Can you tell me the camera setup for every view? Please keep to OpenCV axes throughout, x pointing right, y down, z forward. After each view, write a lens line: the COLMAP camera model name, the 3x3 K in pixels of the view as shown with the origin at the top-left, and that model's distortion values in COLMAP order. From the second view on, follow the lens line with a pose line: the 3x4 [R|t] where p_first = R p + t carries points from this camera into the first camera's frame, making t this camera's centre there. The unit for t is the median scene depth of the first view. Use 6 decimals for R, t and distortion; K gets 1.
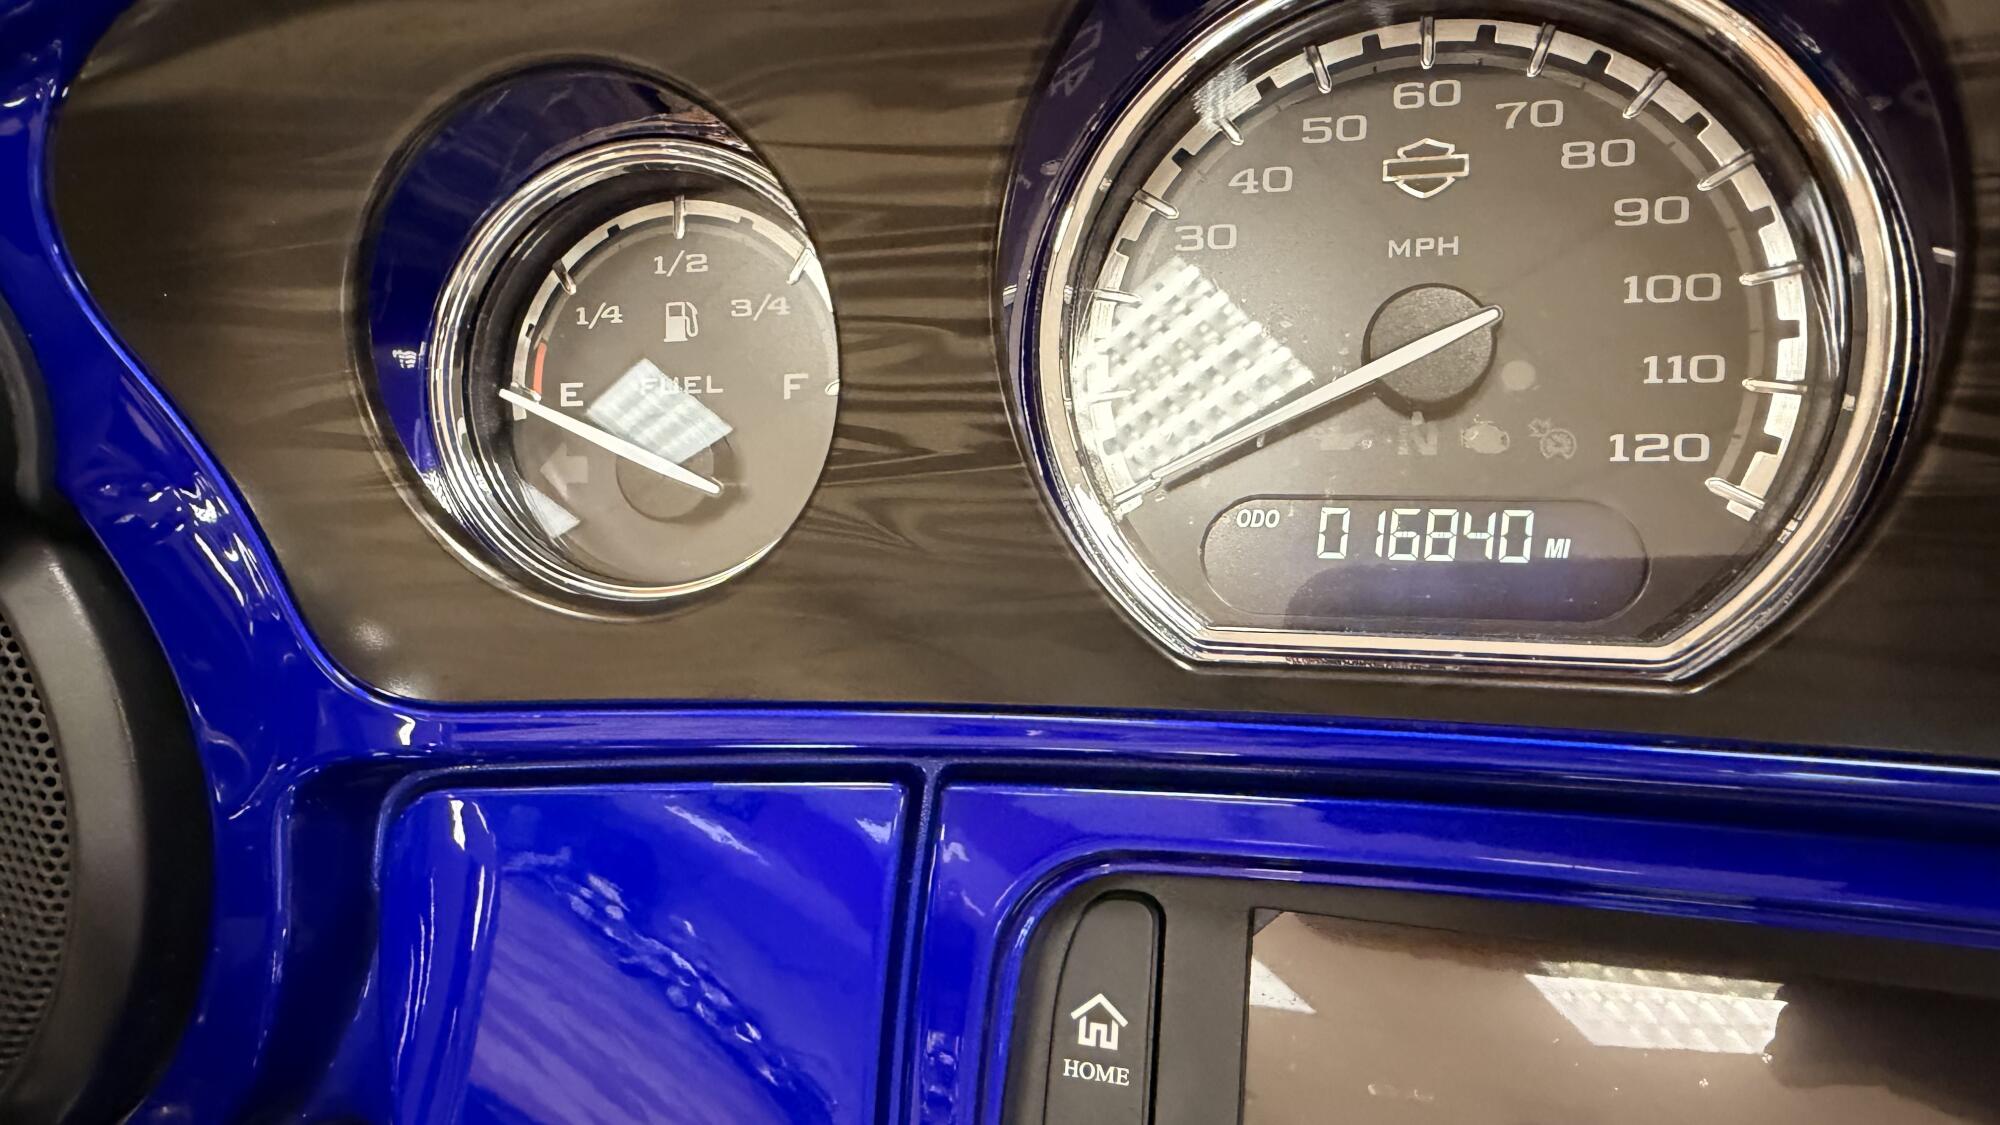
lens RADIAL K [[1424.3, 0, 847.0], [0, 1424.3, 561.3], [0, 0, 1]] dist [-0.003117, -0.001002]
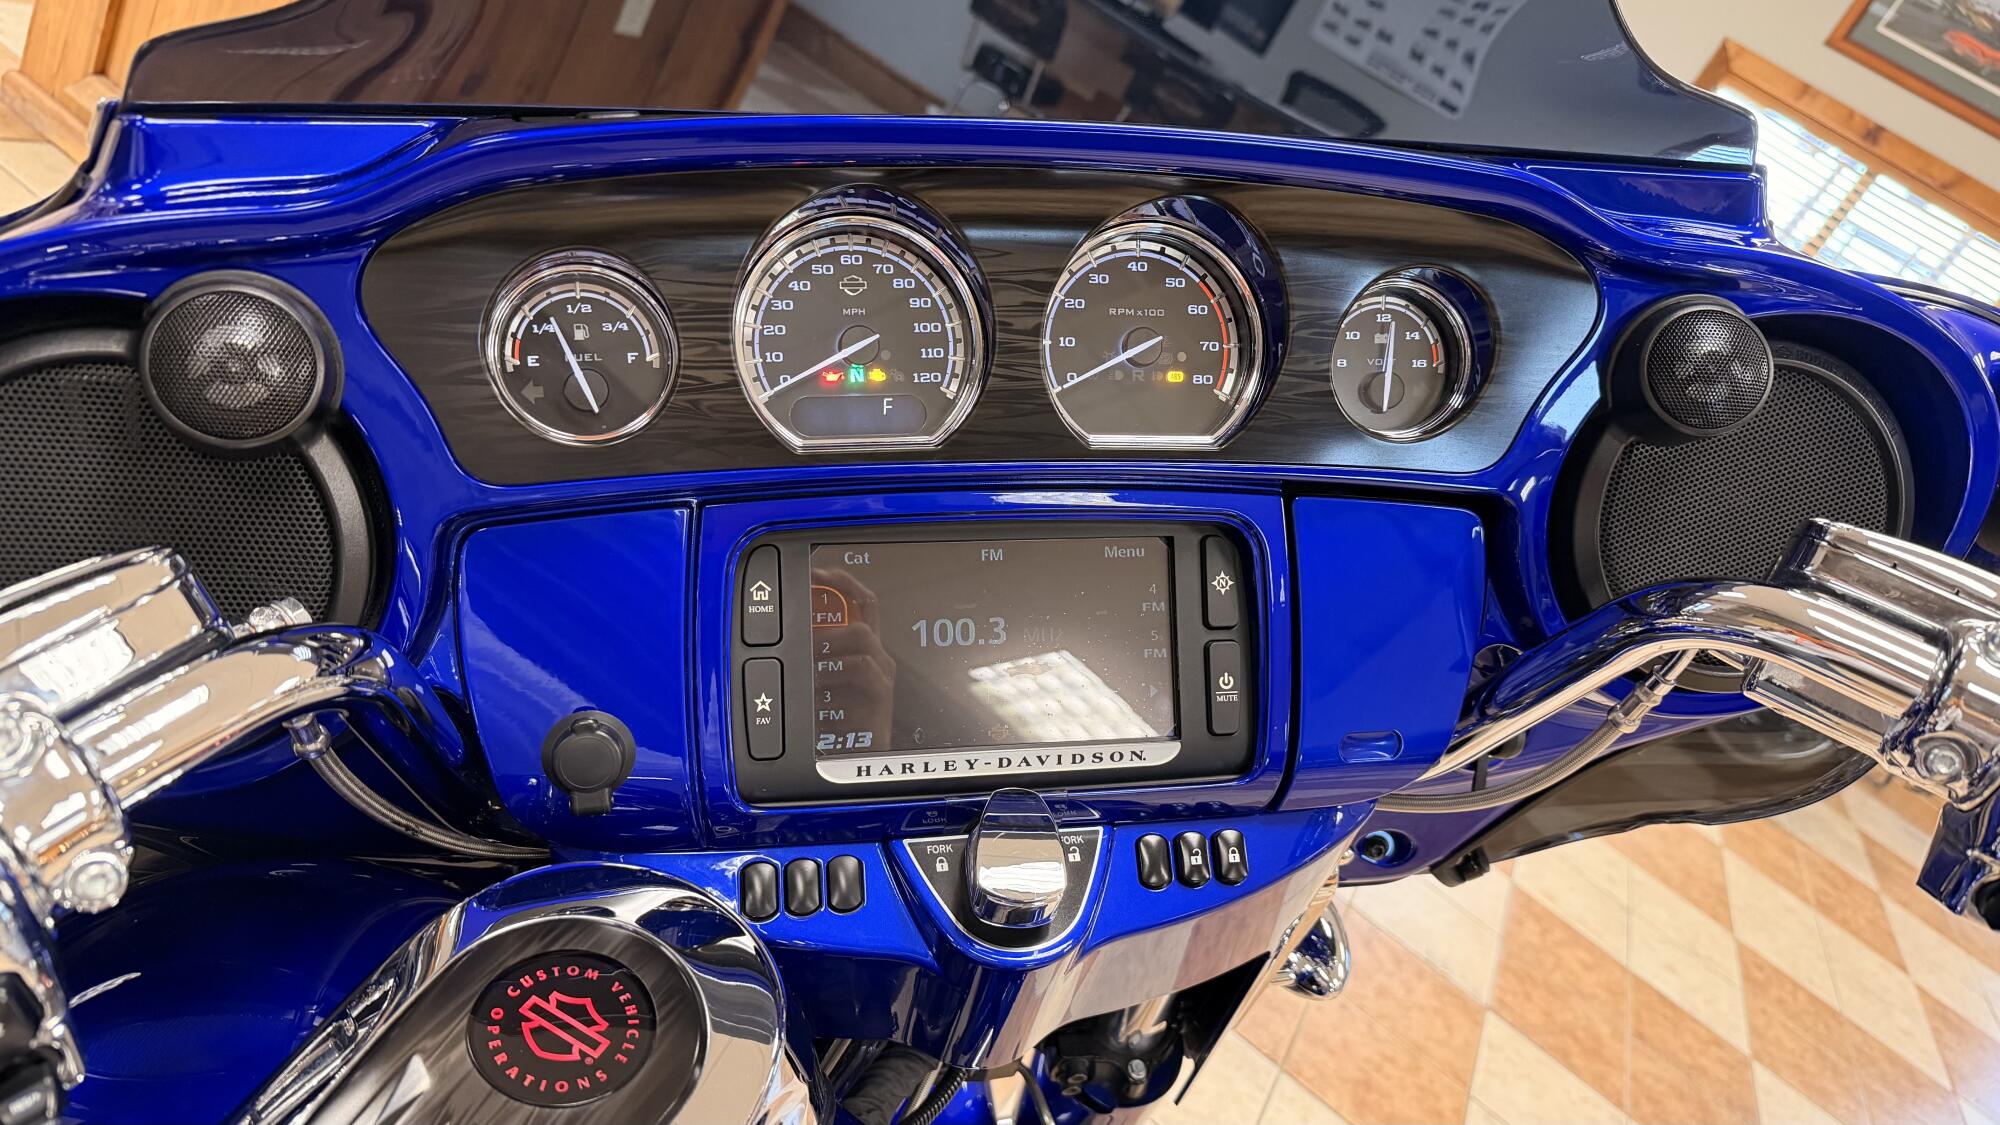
lens RADIAL K [[1475.1, 0, 1006.8], [0, 1475.1, 538.5], [0, 0, 1]] dist [0.084488, -0.197924]
pose [[0.853371, -0.072837, 0.516191, -0.950589], [0.057848, 0.997307, 0.045091, 0.132604], [-0.518085, -0.008619, 0.855286, -1.811488]]
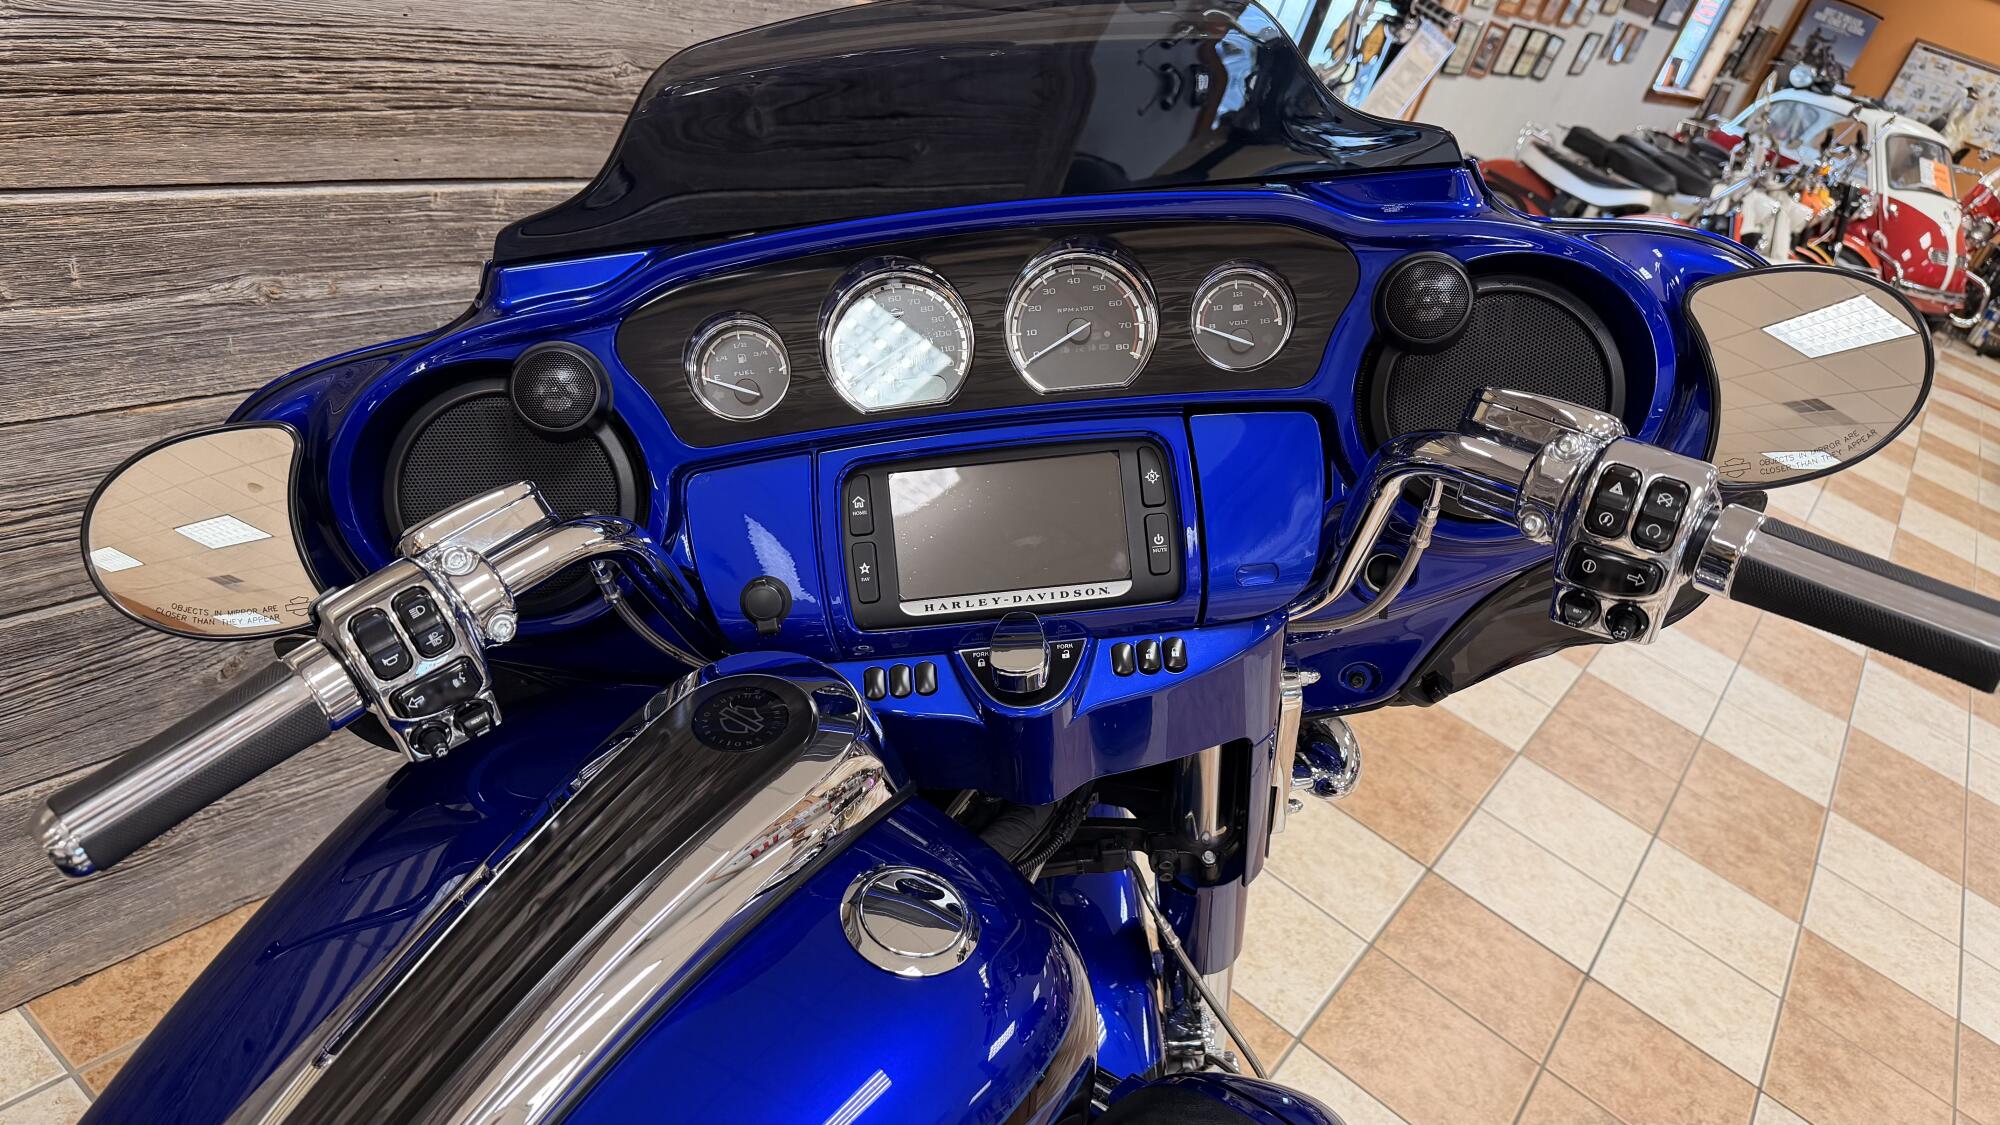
lens RADIAL K [[1416.7, 0, 989.9], [0, 1416.7, 573.6], [0, 0, 1]] dist [0.011166, -0.017960]
pose [[0.941252, -0.142416, 0.306206, -0.918467], [0.141228, 0.989632, 0.026154, 0.531548], [-0.306756, 0.018627, 0.951606, -3.726246]]
